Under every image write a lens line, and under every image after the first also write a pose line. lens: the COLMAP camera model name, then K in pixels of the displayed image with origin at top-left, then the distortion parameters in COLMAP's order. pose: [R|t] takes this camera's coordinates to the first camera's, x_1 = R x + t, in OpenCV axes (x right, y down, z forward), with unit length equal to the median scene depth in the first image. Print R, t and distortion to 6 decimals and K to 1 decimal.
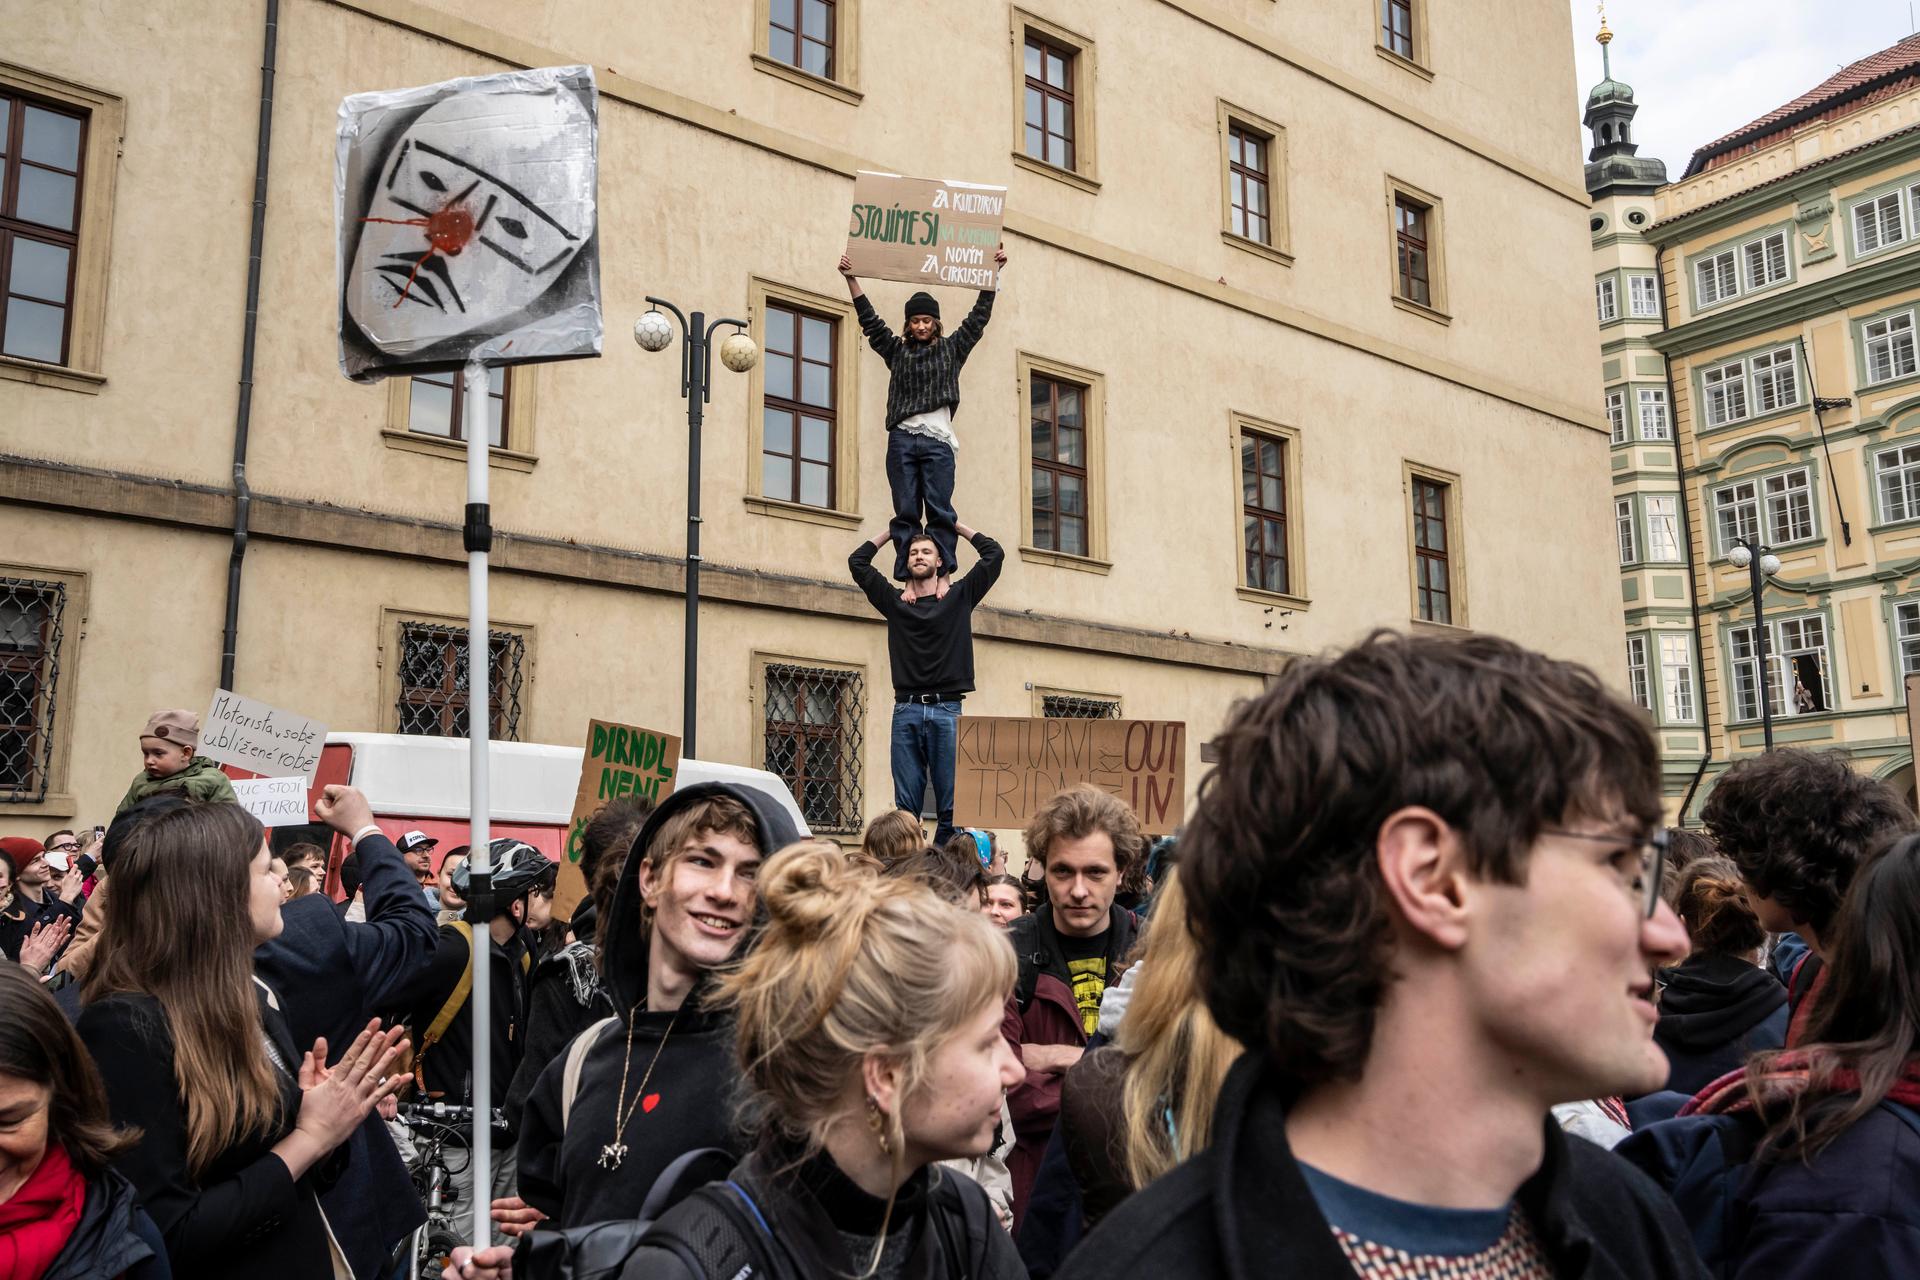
lens RADIAL K [[1654.6, 0, 960.0], [0, 1654.6, 640.0], [0, 0, 1]] dist [-0.031583, 0.076571]
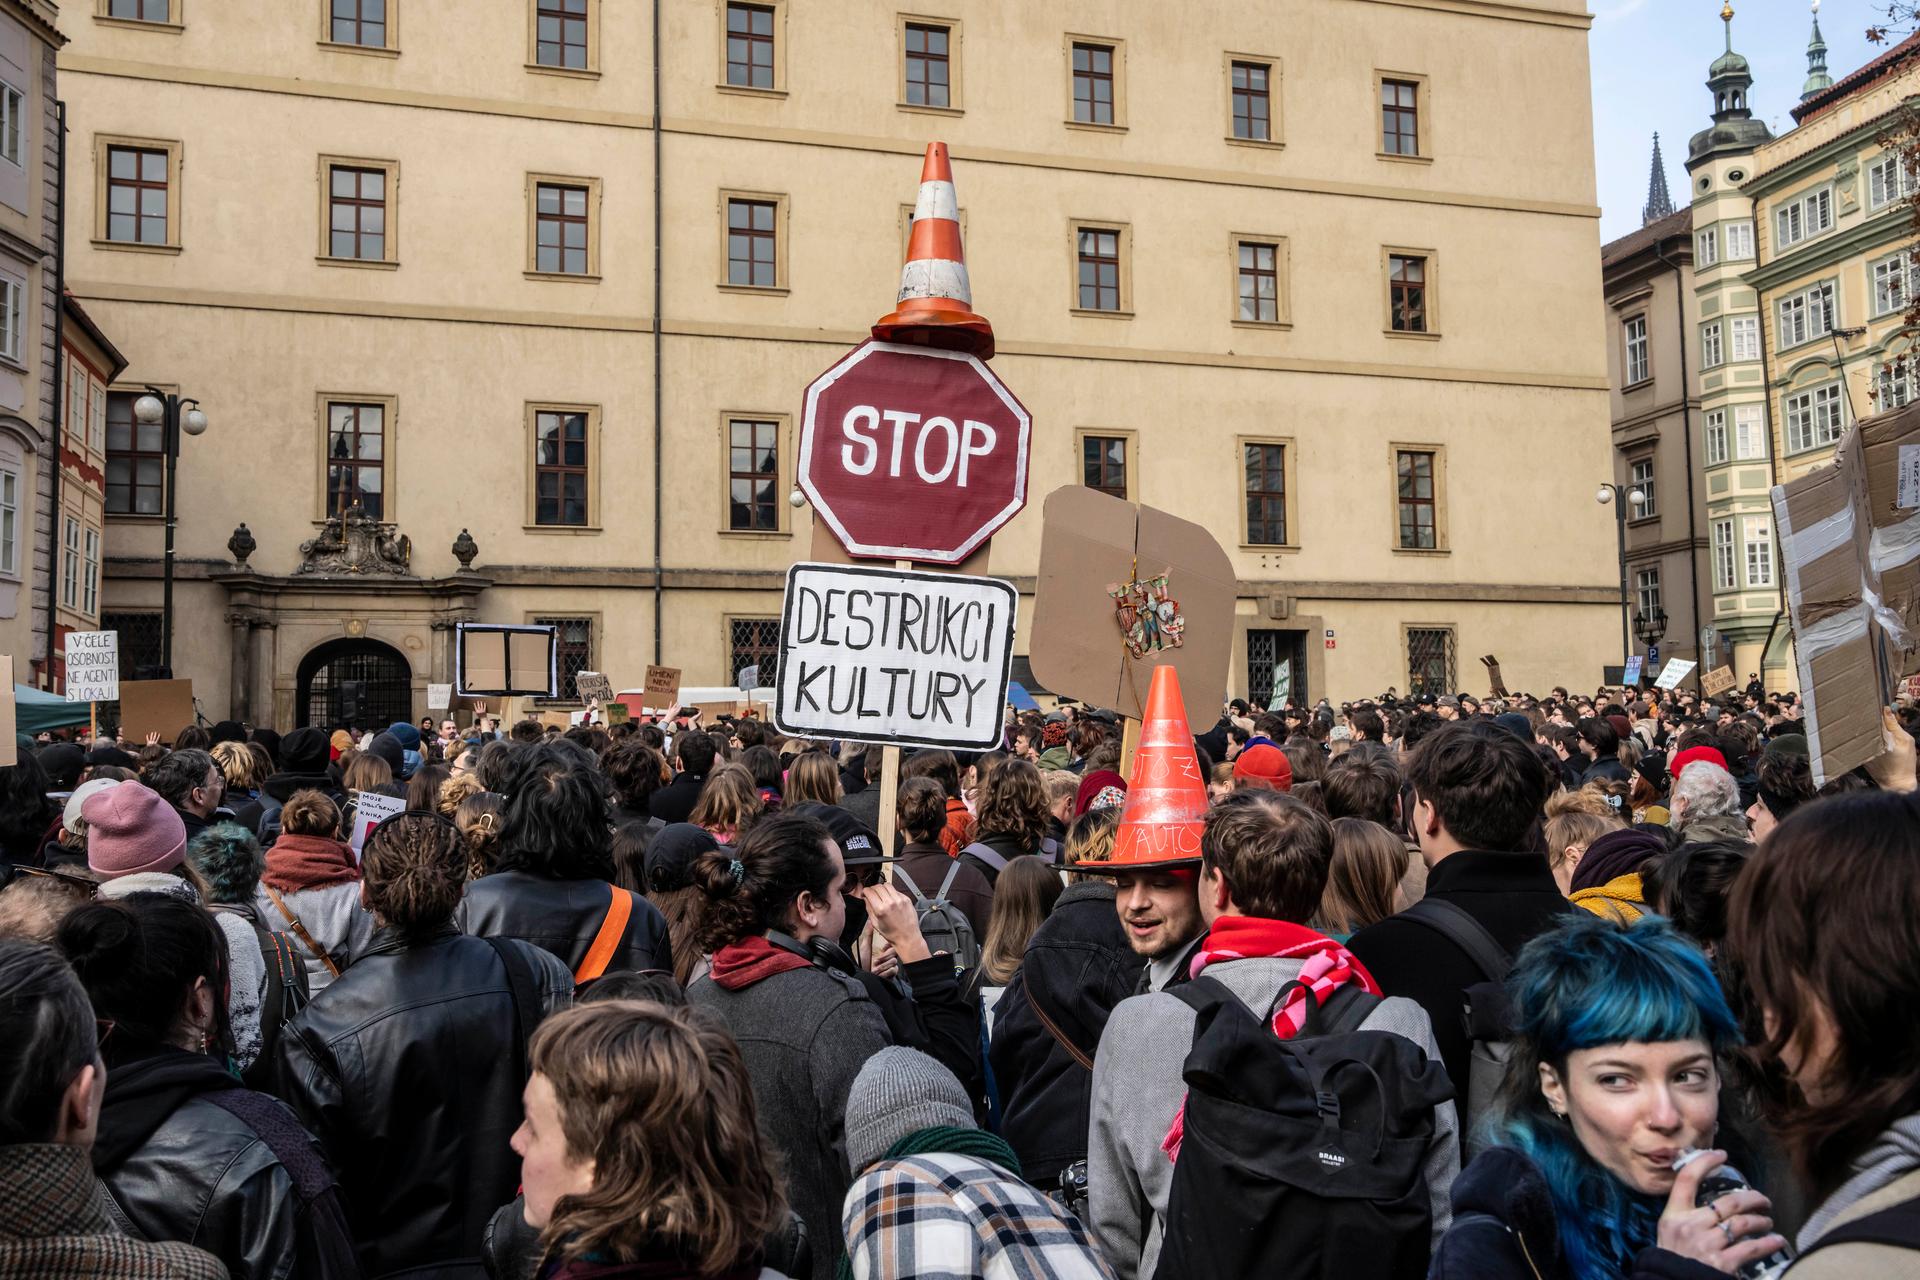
lens RADIAL K [[1654.6, 0, 960.0], [0, 1654.6, 640.0], [0, 0, 1]] dist [-0.031583, 0.076571]
pose [[0.933460, -0.040223, -0.356419, 0.337735], [0.074661, 0.993716, 0.083391, -0.066025], [0.350825, -0.104453, 0.930597, -0.441457]]
